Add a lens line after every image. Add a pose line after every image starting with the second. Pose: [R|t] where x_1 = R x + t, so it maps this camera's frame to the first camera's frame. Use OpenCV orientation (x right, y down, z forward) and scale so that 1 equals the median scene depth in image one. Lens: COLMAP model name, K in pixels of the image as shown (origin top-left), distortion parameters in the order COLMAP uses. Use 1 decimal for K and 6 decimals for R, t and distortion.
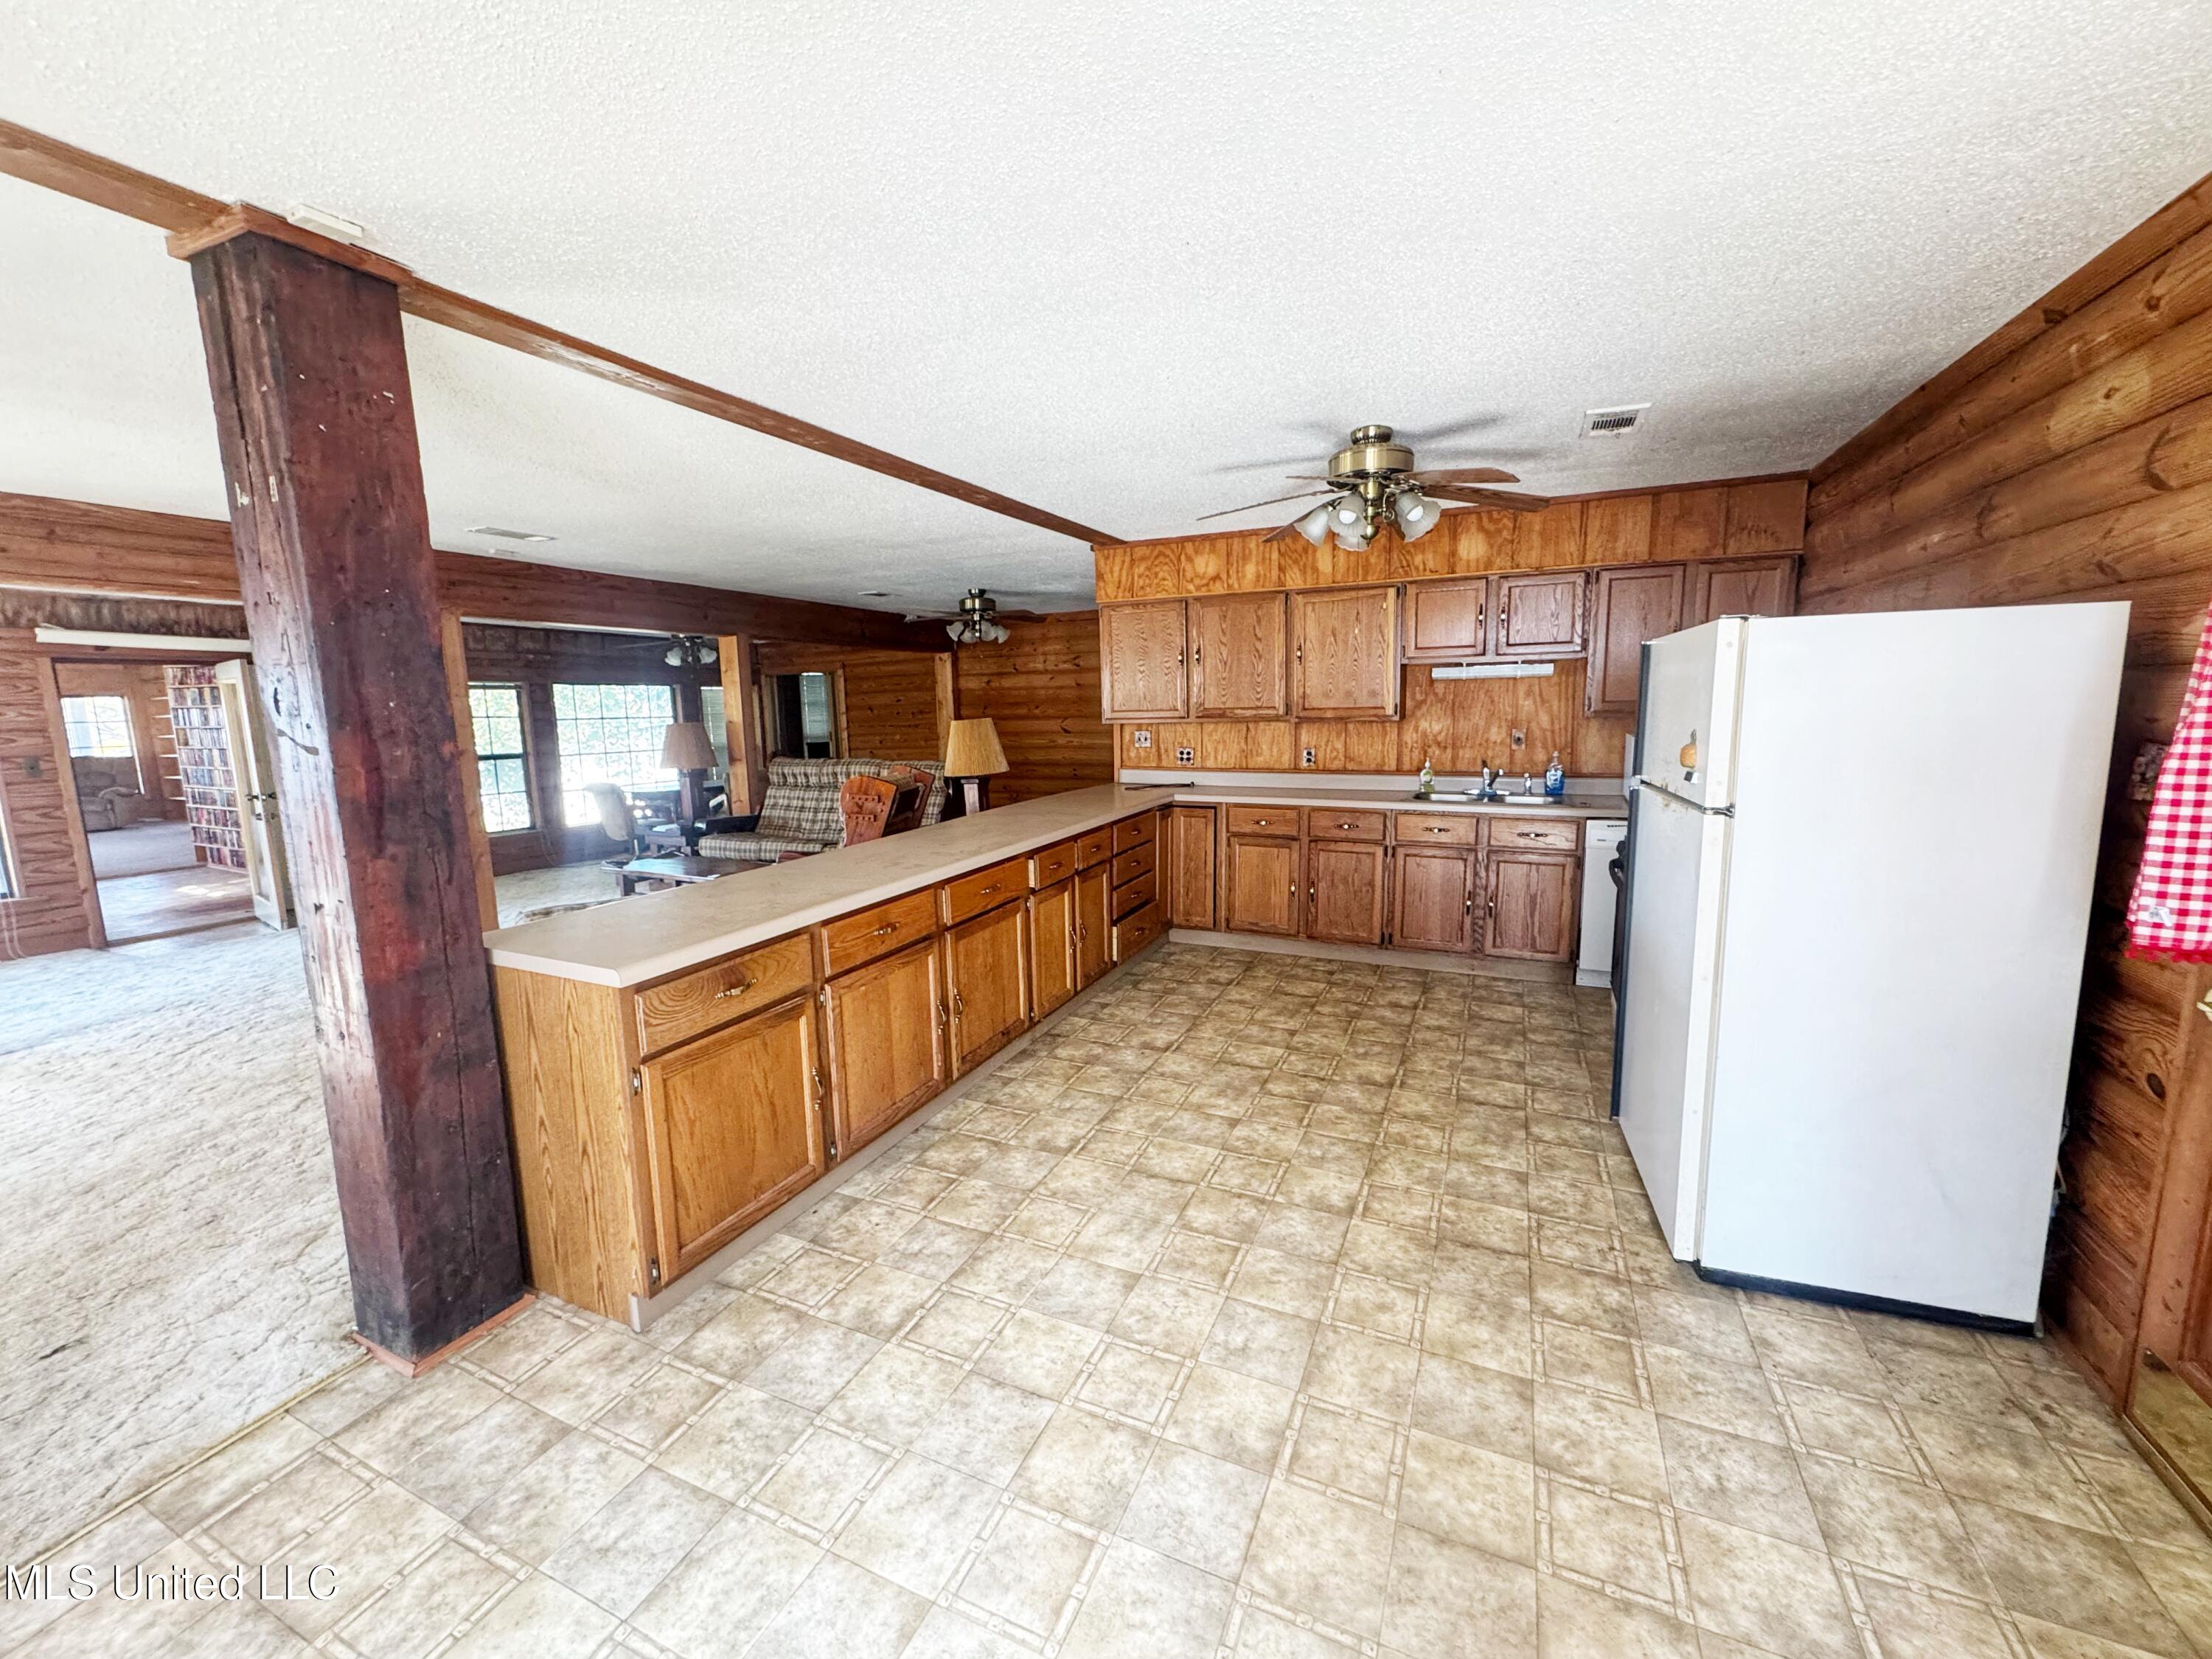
lens RADIAL K [[880.5, 0, 1106.0], [0, 880.5, 829.5], [0, 0, 1]] dist [-0.000136, 0.000207]
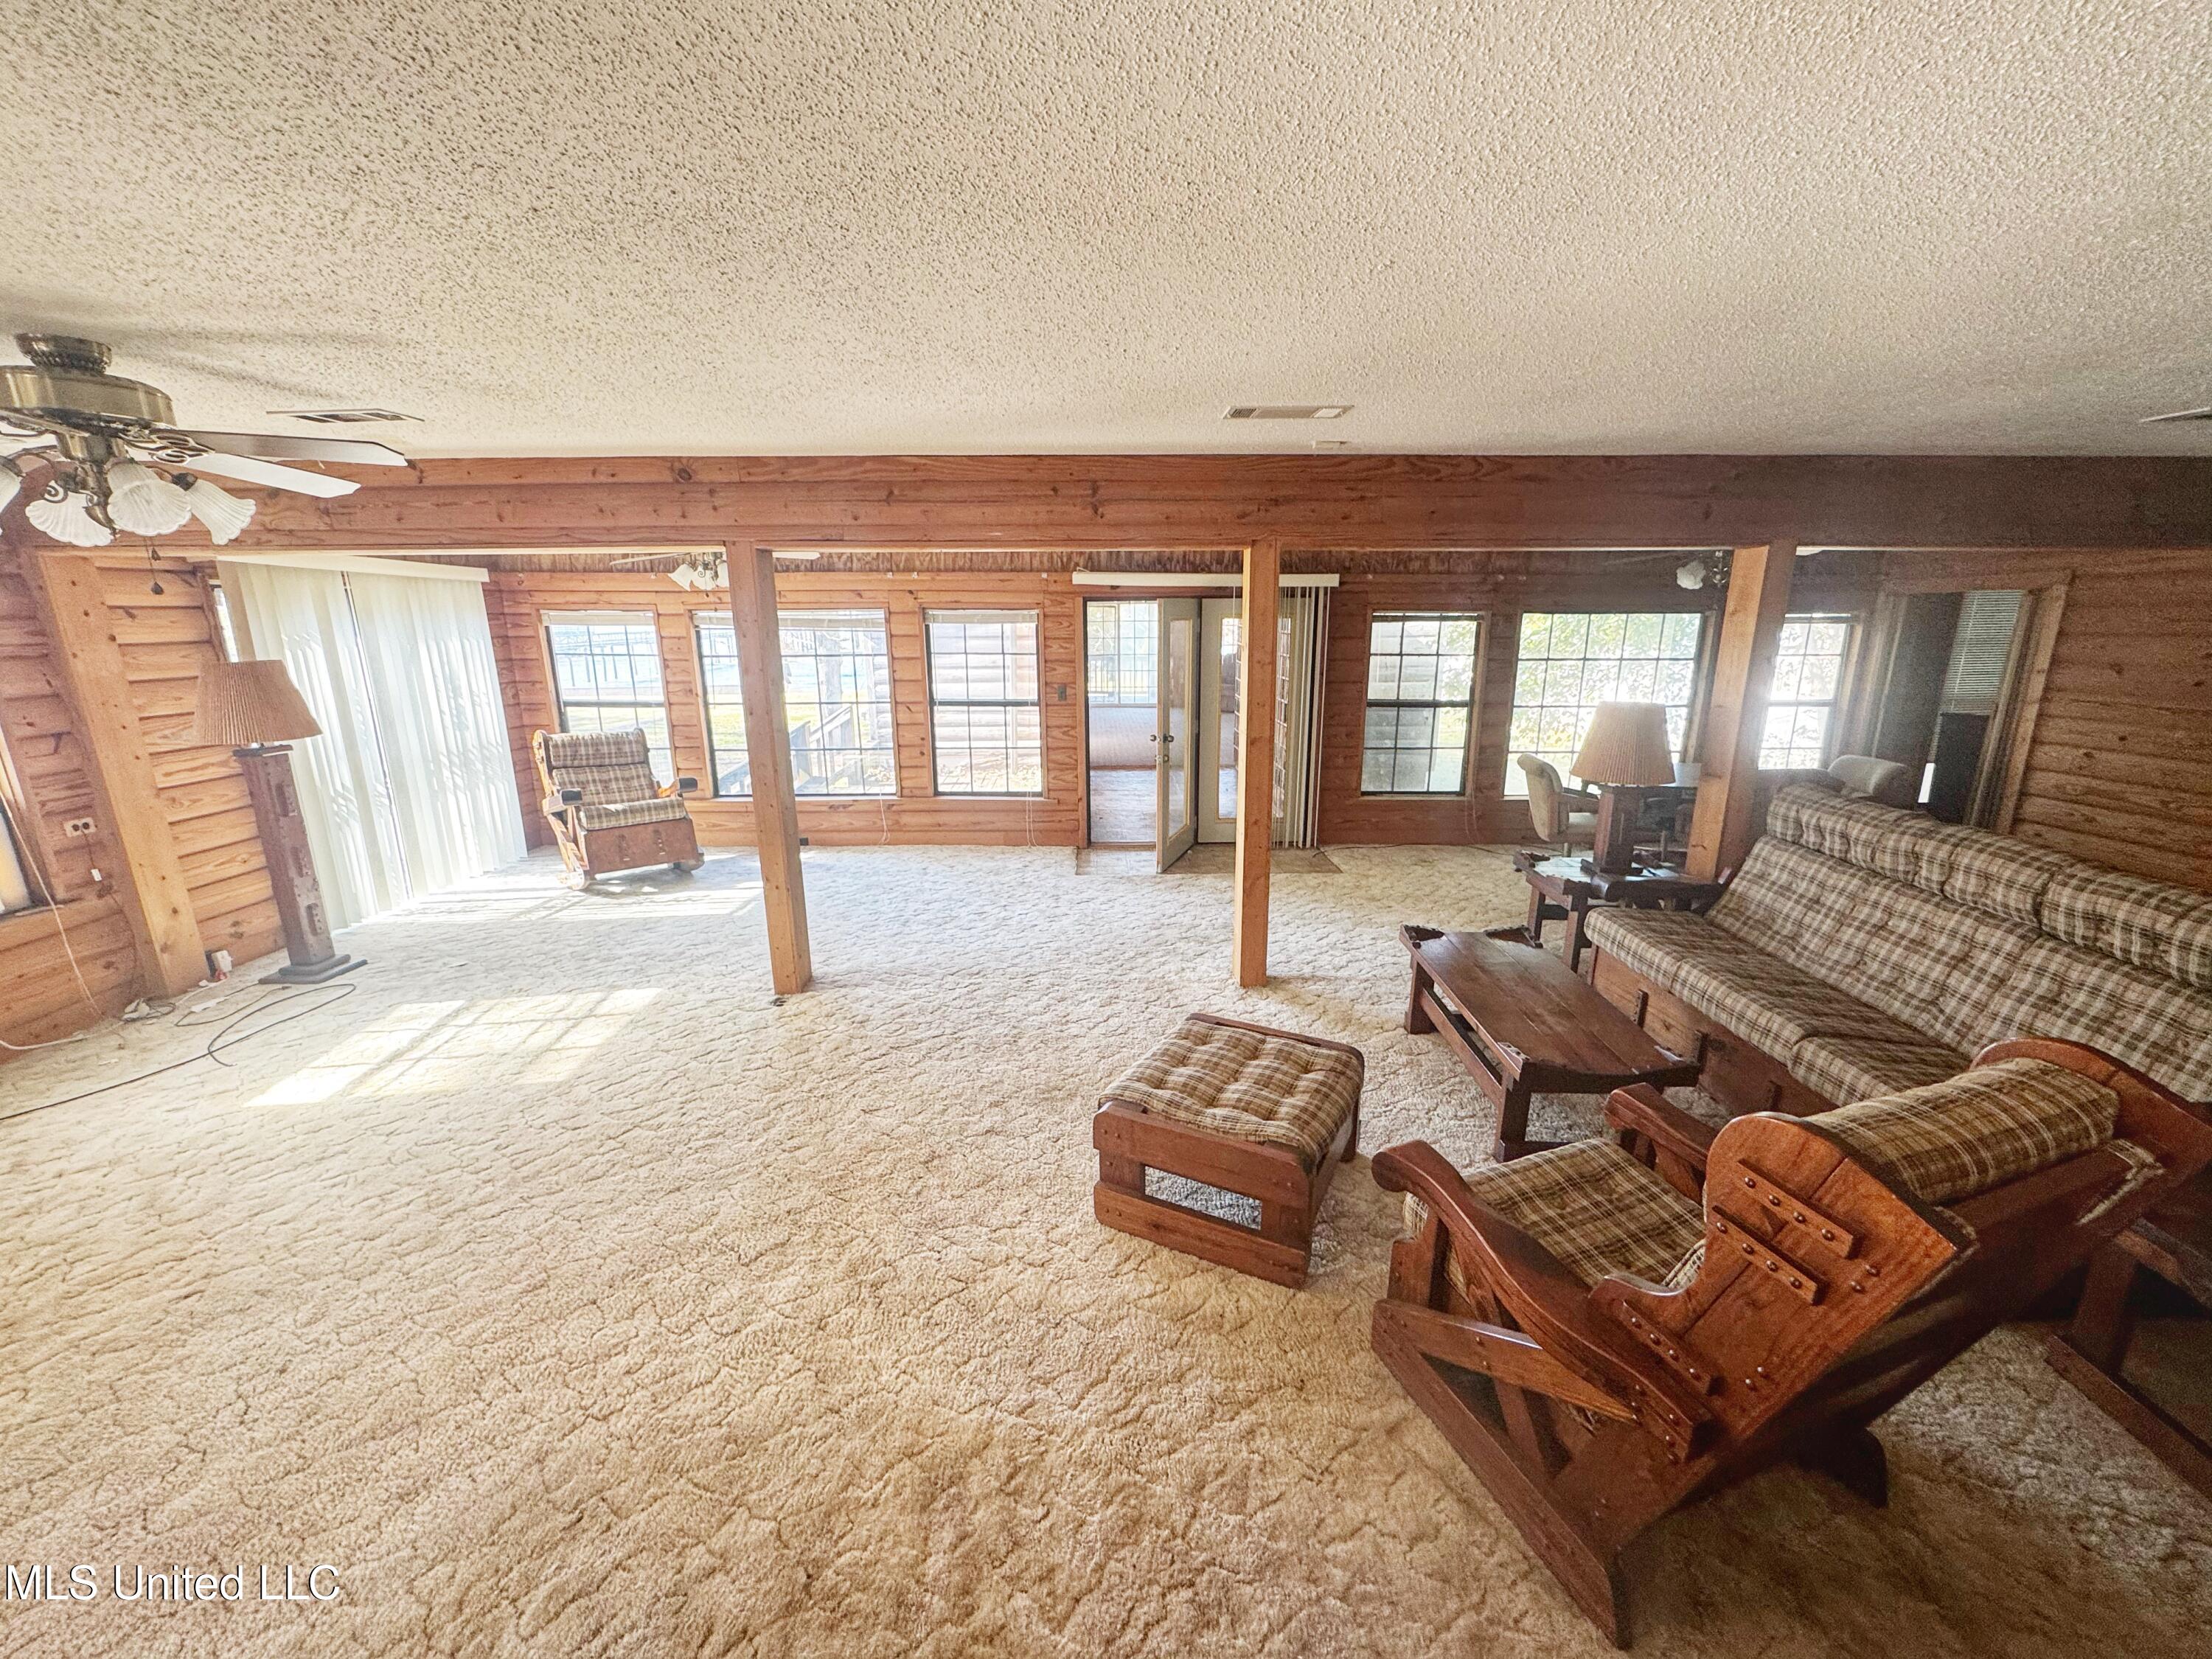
lens RADIAL K [[874.8, 0, 1111.8], [0, 874.8, 824.4], [0, 0, 1]] dist [-0.002894, 0.000002]
pose [[0.431131, 0.235437, -0.871031, -0.099248], [-0.131583, 0.971442, 0.197449, -0.111383], [0.892643, 0.029487, 0.449798, 0.428055]]
